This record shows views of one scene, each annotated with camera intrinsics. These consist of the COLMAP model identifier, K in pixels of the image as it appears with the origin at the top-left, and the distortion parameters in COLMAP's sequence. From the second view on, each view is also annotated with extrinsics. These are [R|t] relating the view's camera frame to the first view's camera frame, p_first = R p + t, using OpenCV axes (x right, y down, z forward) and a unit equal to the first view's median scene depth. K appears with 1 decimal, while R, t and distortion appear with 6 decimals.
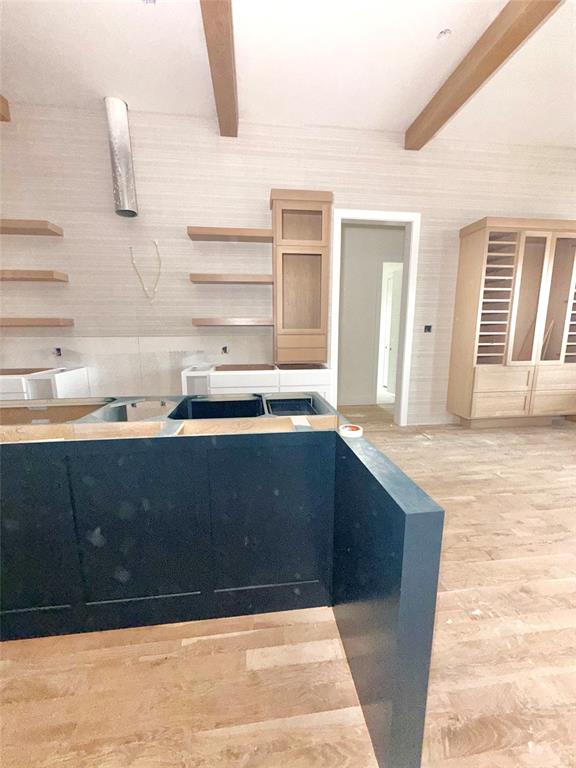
lens RADIAL K [[305.6, 0, 288.5], [0, 305.6, 385.7], [0, 0, 1]] dist [-0.006283, 0.001123]
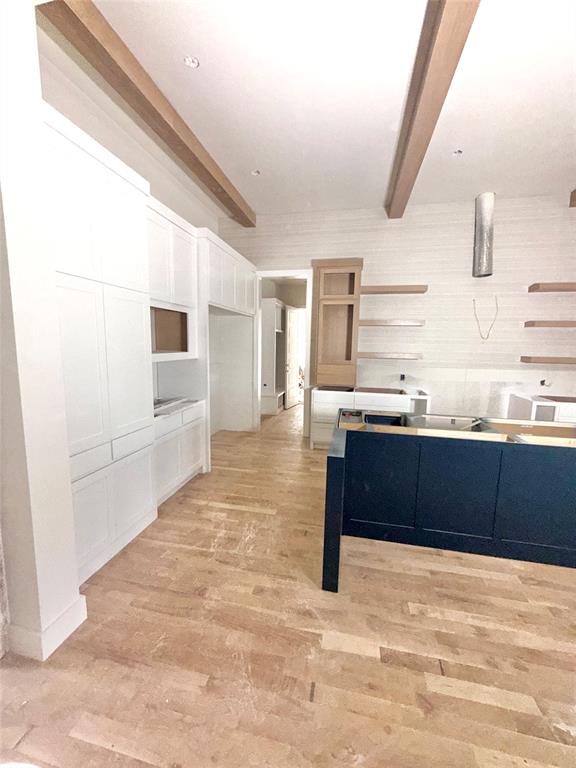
lens RADIAL K [[305.6, 0, 286.1], [0, 305.6, 381.9], [0, 0, 1]] dist [-0.006283, 0.001123]
pose [[0.944091, 0.061279, -0.323939, -0.759281], [-0.080737, 0.995629, -0.046959, 0.011710], [0.319645, 0.070488, 0.944912, -0.396205]]
